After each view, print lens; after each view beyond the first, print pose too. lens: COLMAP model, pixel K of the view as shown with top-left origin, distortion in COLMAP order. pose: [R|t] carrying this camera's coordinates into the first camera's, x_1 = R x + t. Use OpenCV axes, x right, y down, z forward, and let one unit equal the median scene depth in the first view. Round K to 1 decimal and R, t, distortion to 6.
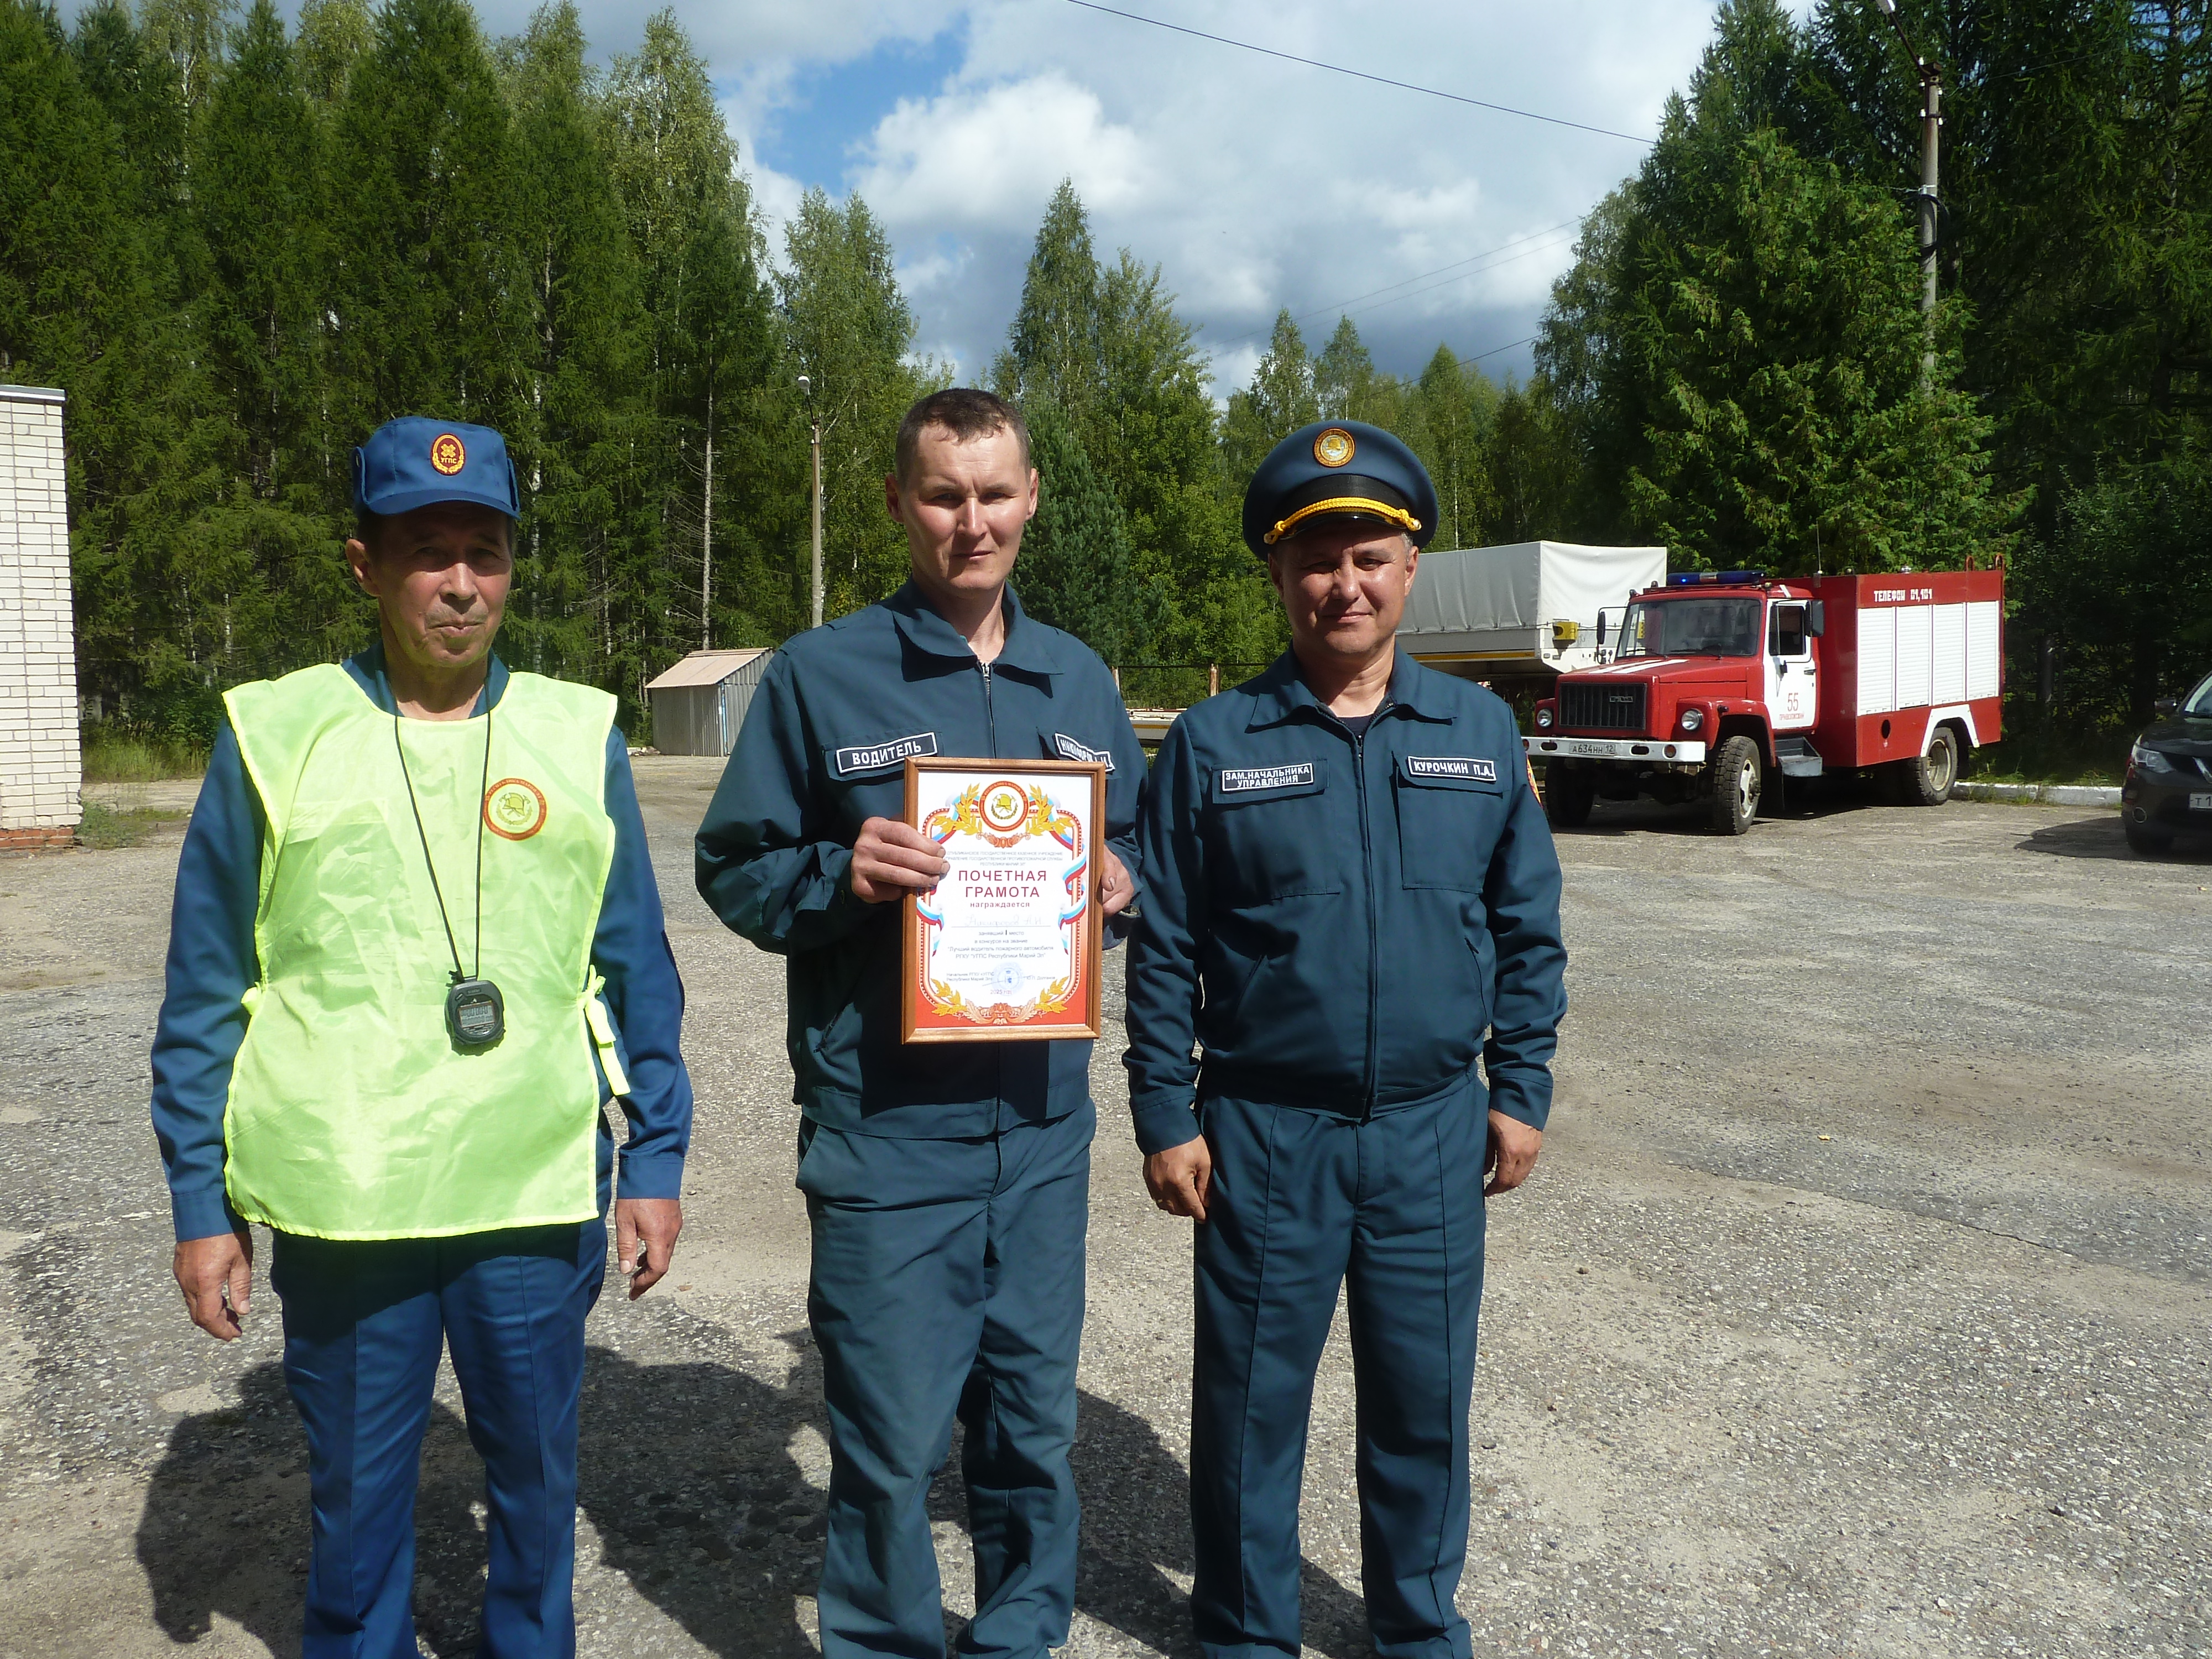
lens RADIAL K [[1668.0, 0, 1106.0], [0, 1668.0, 829.5], [0, 0, 1]] dist [-0.021914, -0.000607]
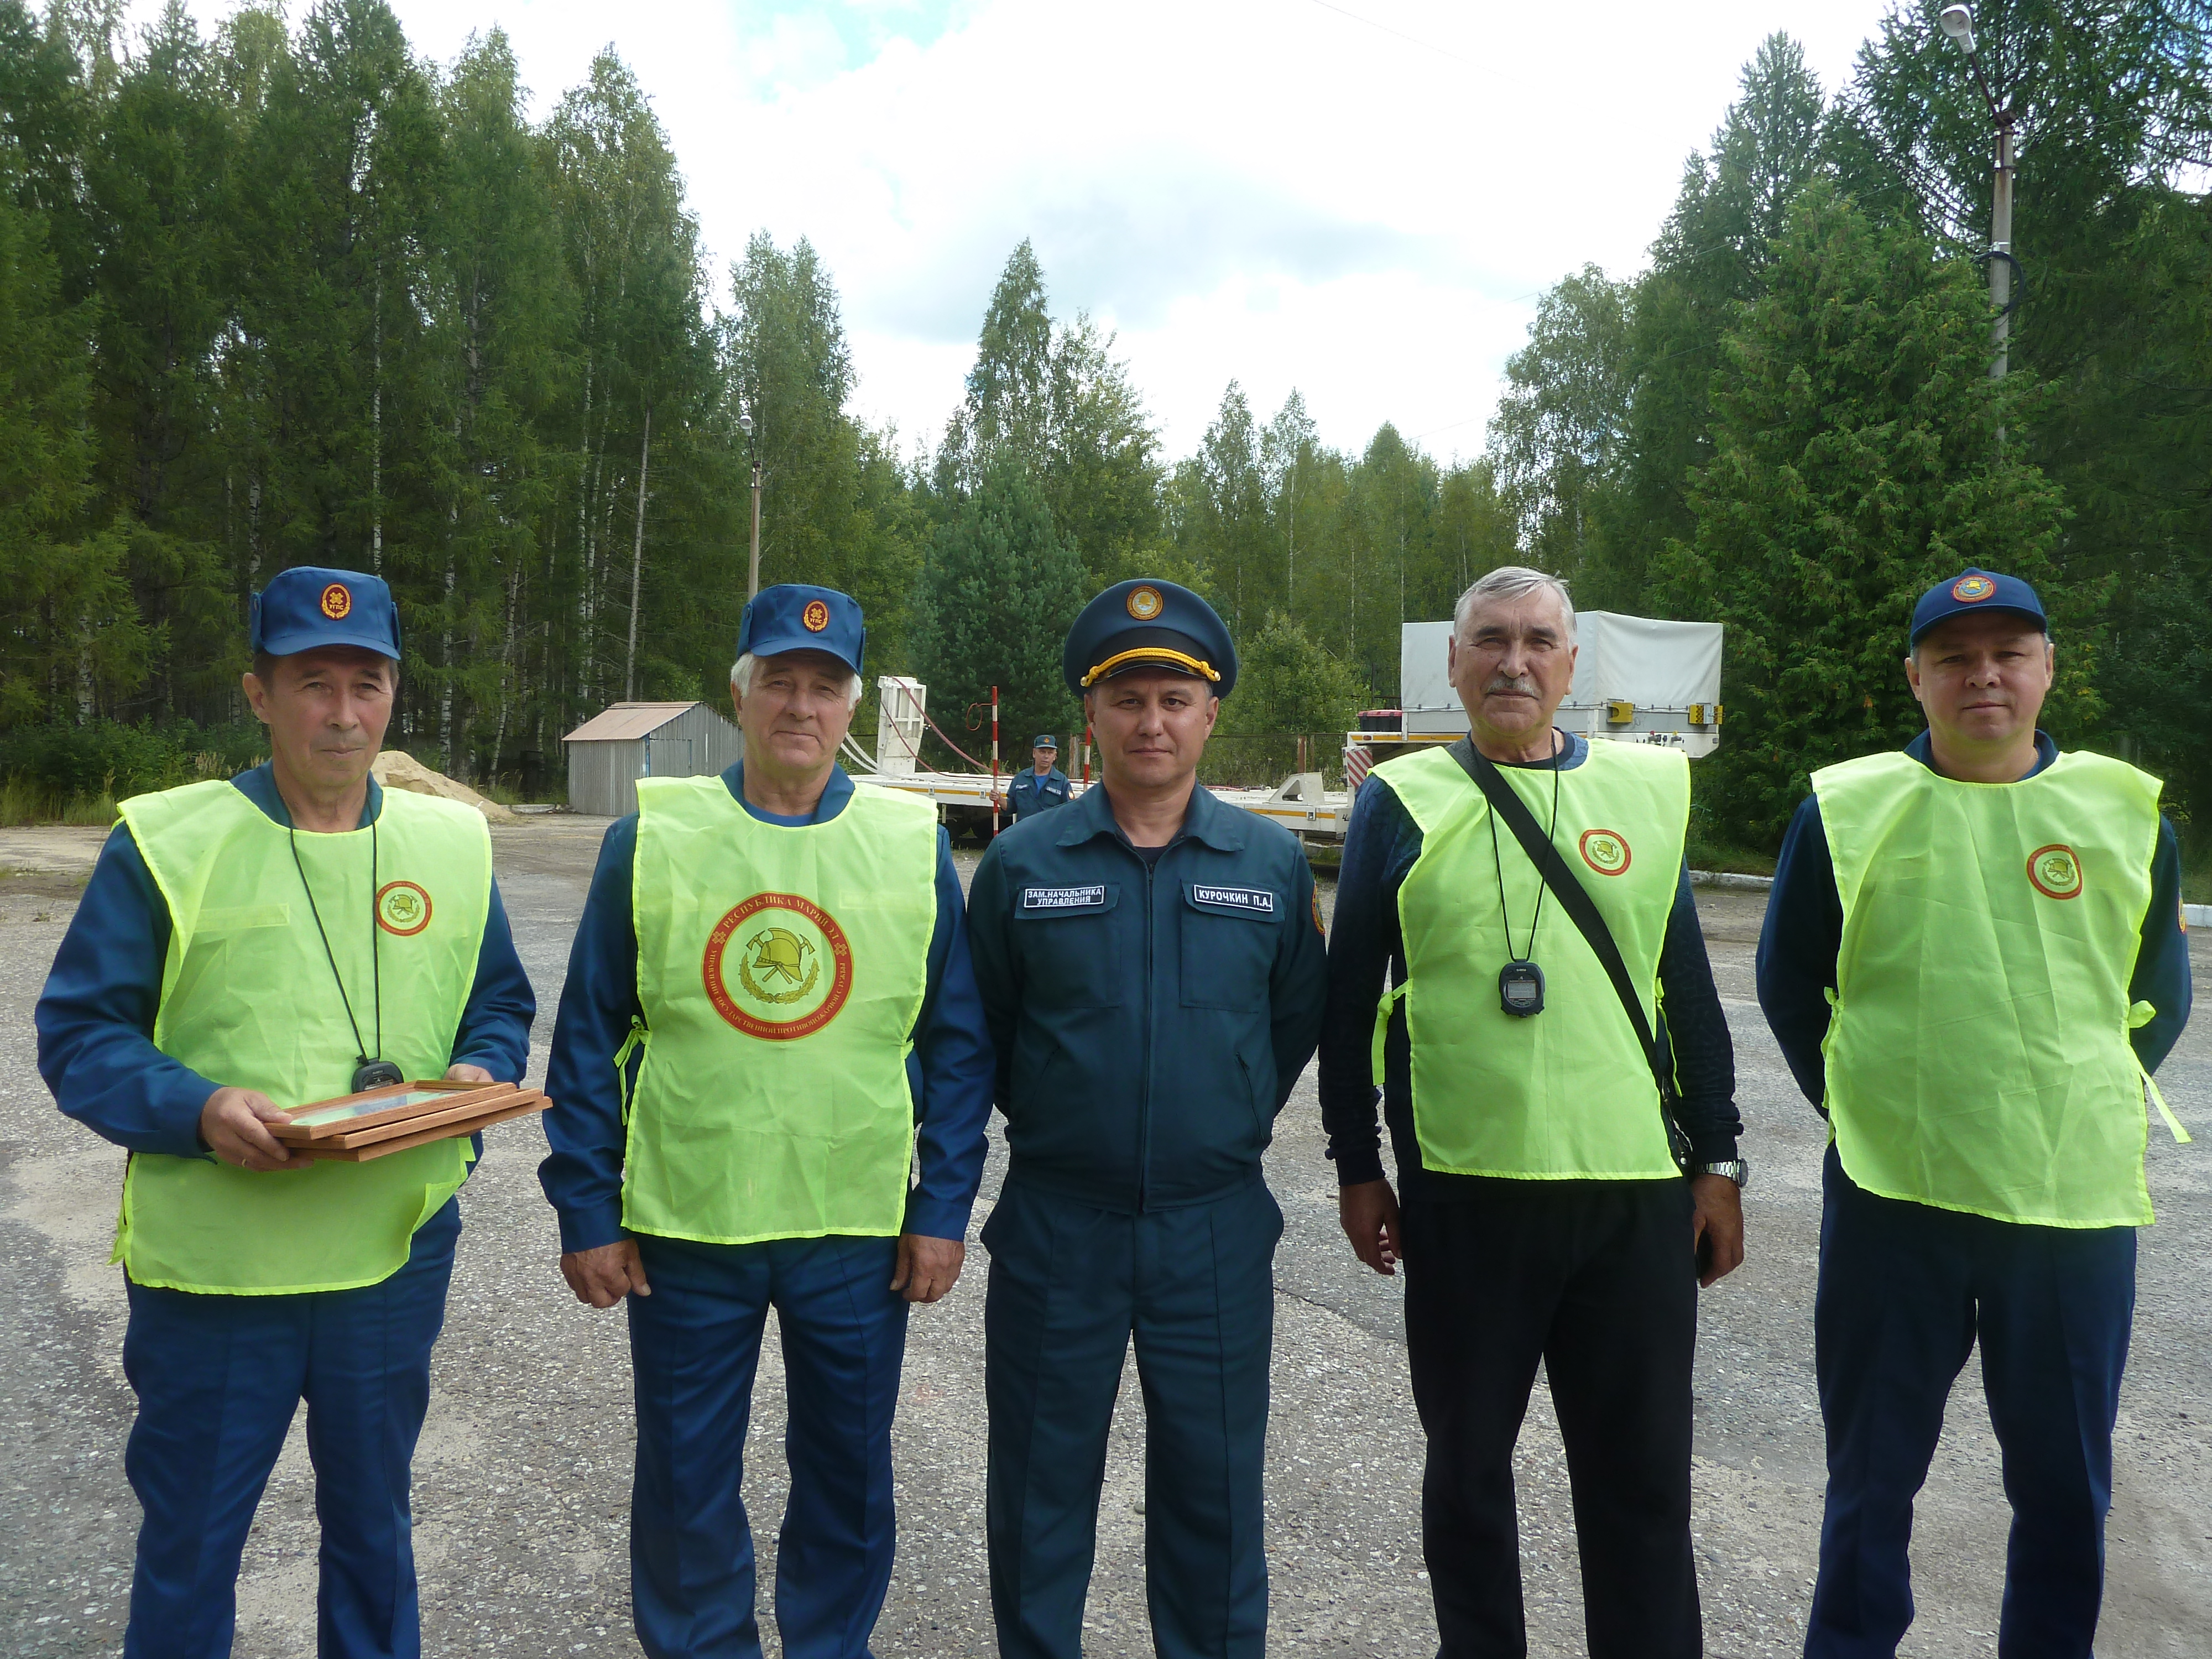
lens RADIAL K [[1676.9, 0, 1113.3], [0, 1676.9, 795.2], [0, 0, 1]] dist [-0.038194, 0.030663]
pose [[0.998236, 0.028603, 0.052021, -0.027920], [-0.025496, 0.997907, -0.059435, -0.010981], [-0.053612, 0.058004, 0.996876, 0.091368]]
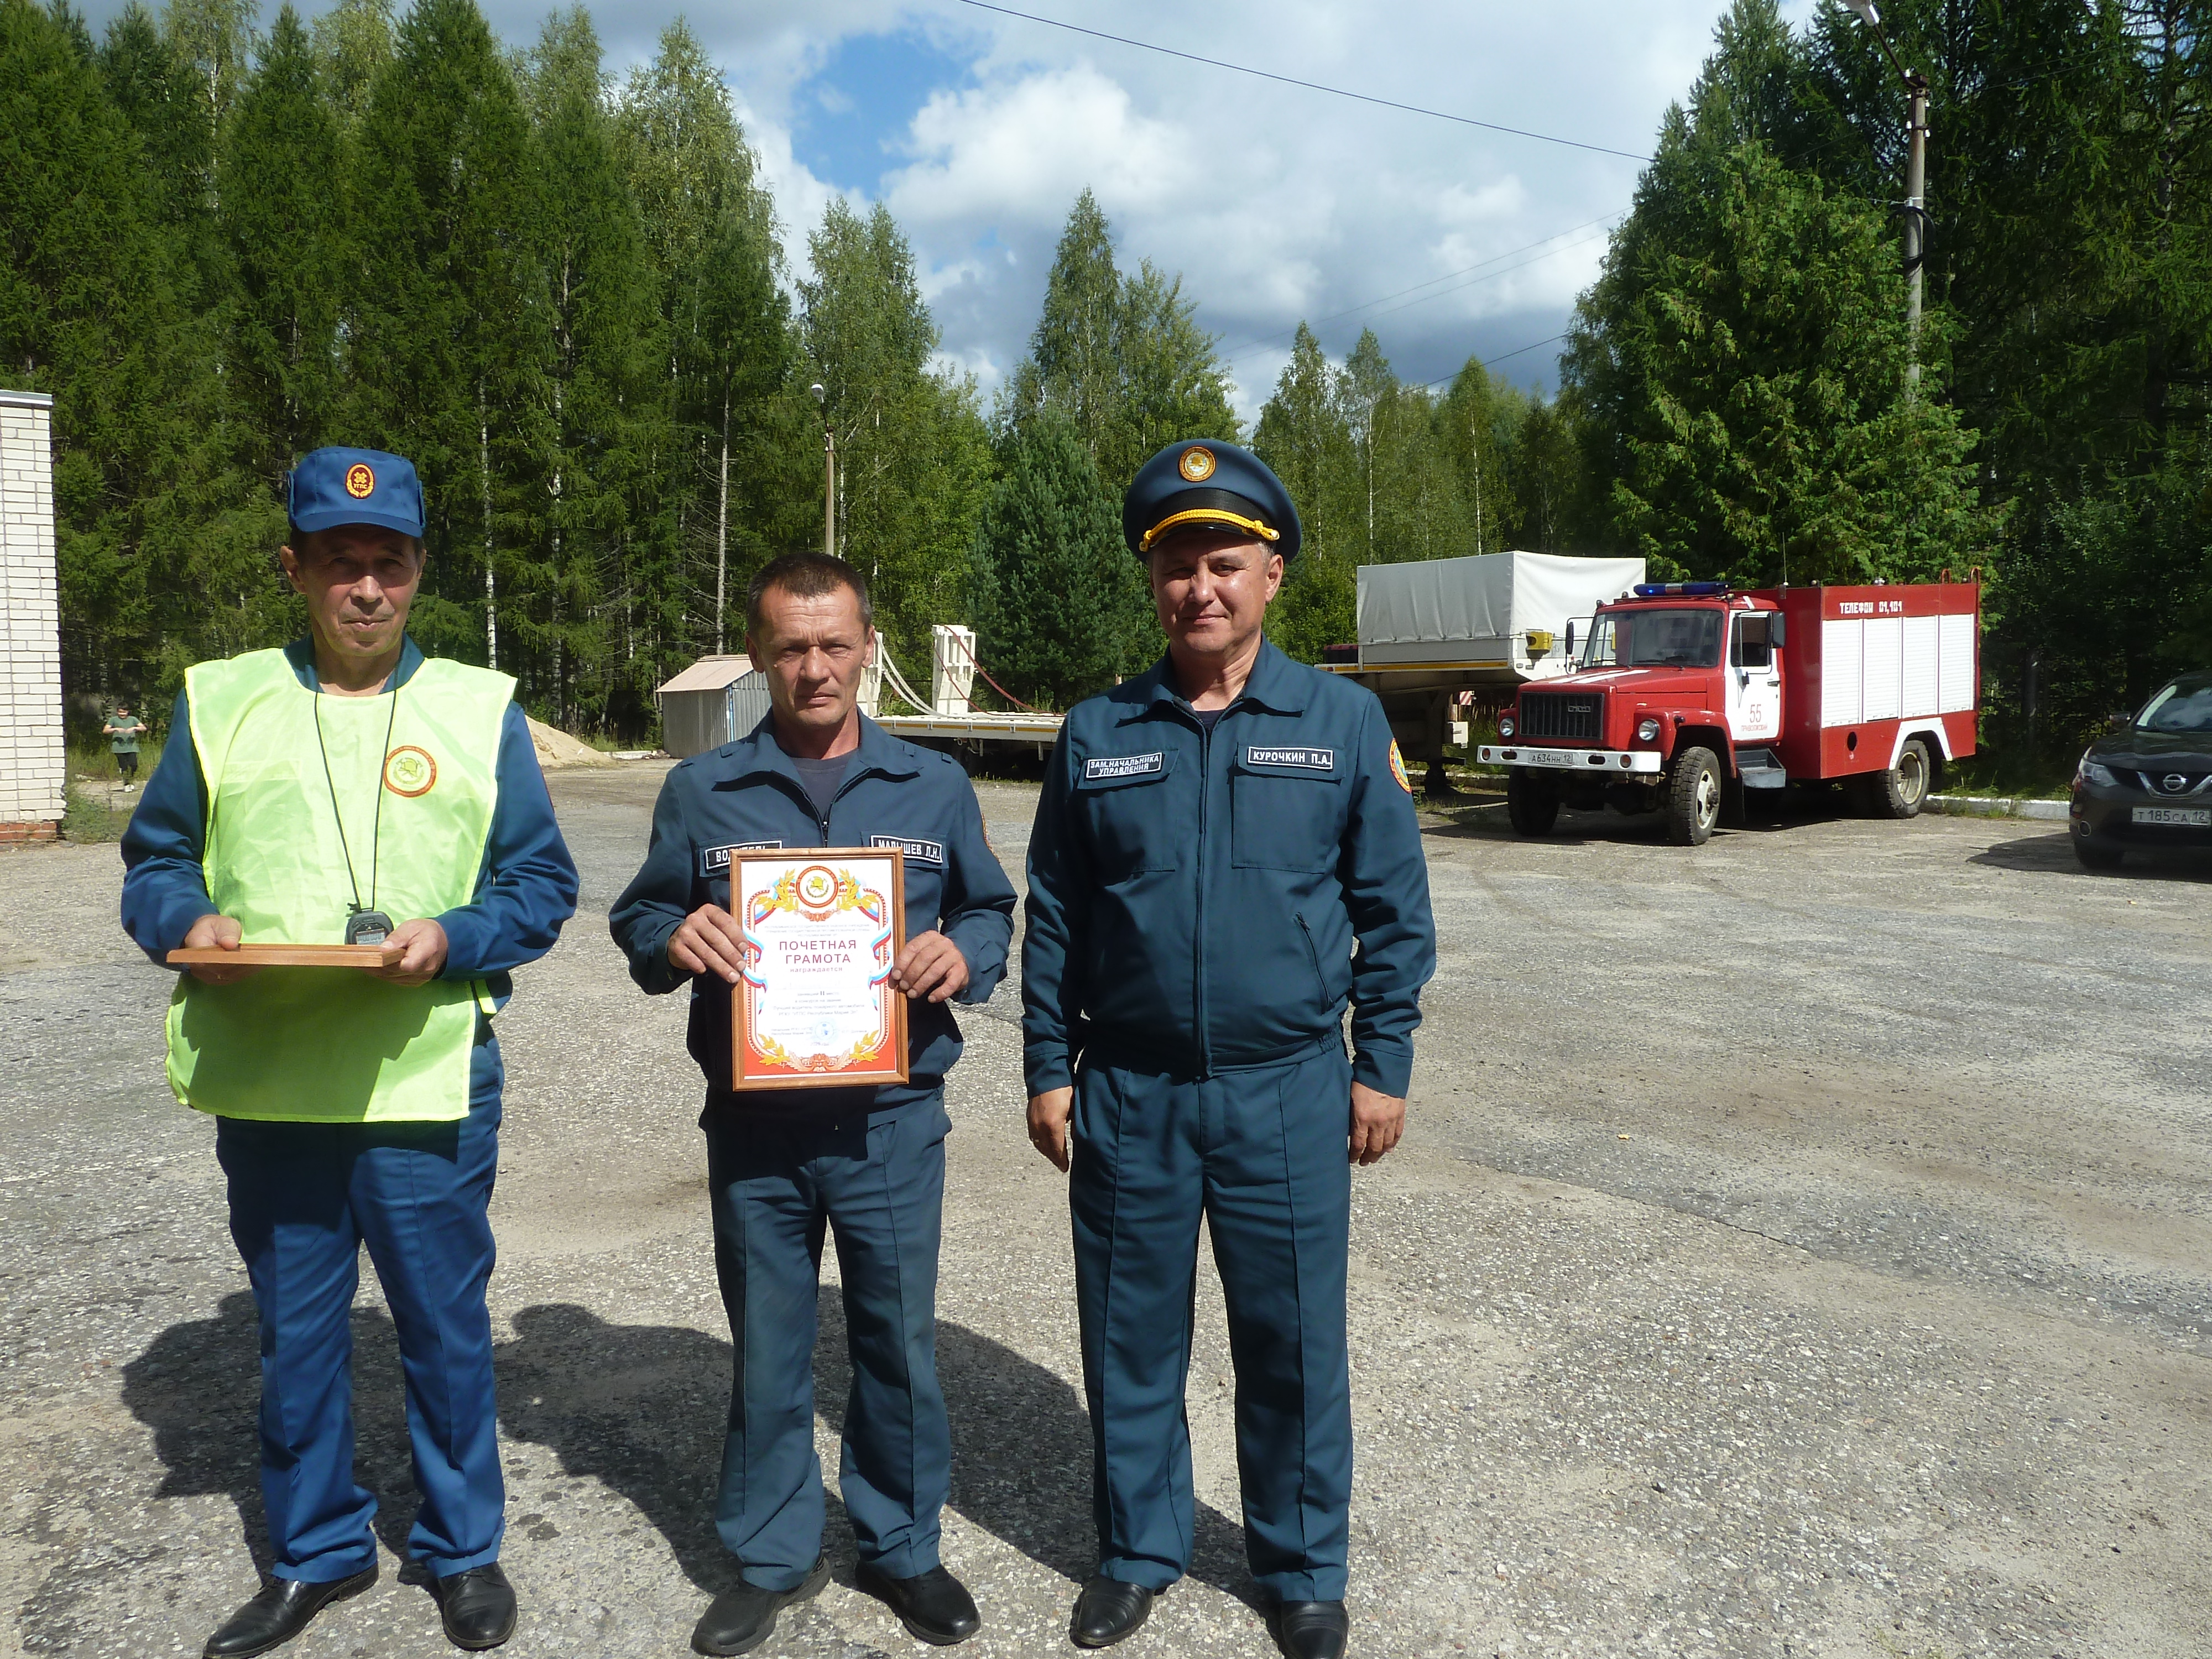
lens RADIAL K [[1668.0, 0, 1106.0], [0, 1668.0, 829.5], [0, 0, 1]] dist [-0.021914, -0.000607]
pose [[0.999731, 0.009747, -0.021058, 0.026843], [-0.009855, 0.999939, -0.005028, 0.001208], [0.021008, 0.005234, 0.999766, -0.004671]]
